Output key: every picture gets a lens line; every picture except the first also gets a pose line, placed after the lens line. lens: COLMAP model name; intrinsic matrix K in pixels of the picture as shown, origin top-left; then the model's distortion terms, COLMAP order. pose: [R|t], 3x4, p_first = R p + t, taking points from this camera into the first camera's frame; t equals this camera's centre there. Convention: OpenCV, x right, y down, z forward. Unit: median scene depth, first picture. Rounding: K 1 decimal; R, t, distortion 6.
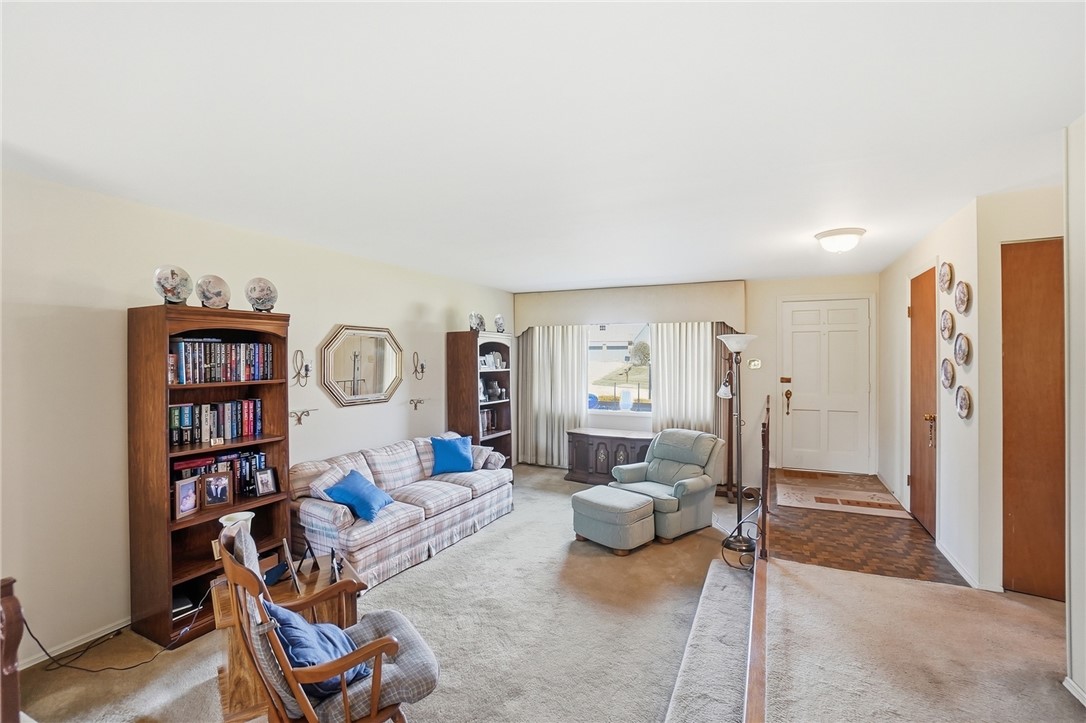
lens RADIAL K [[486.8, 0, 539.6], [0, 486.8, 354.5], [0, 0, 1]] dist [-0.059849, 0.030522]
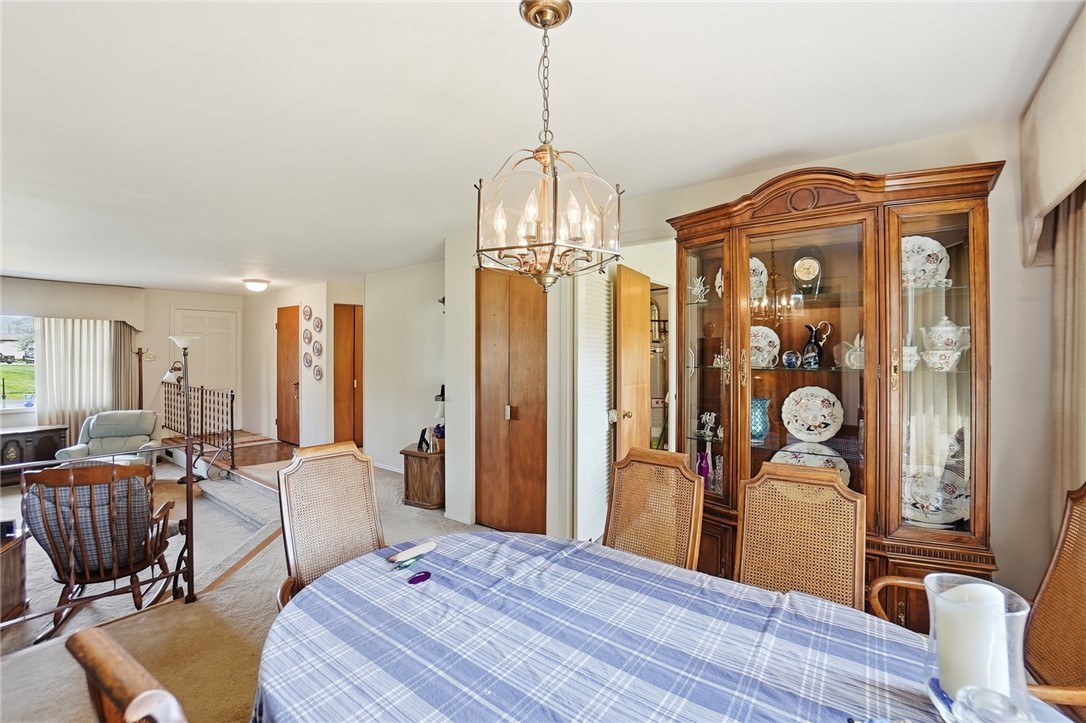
lens RADIAL K [[486.8, 0, 539.6], [0, 486.8, 354.5], [0, 0, 1]] dist [-0.059849, 0.030522]
pose [[0.237272, -0.003990, 0.971435, -0.740069], [-0.006188, 0.999965, 0.005618, -0.001045], [-0.971424, -0.007345, 0.237239, -0.381222]]
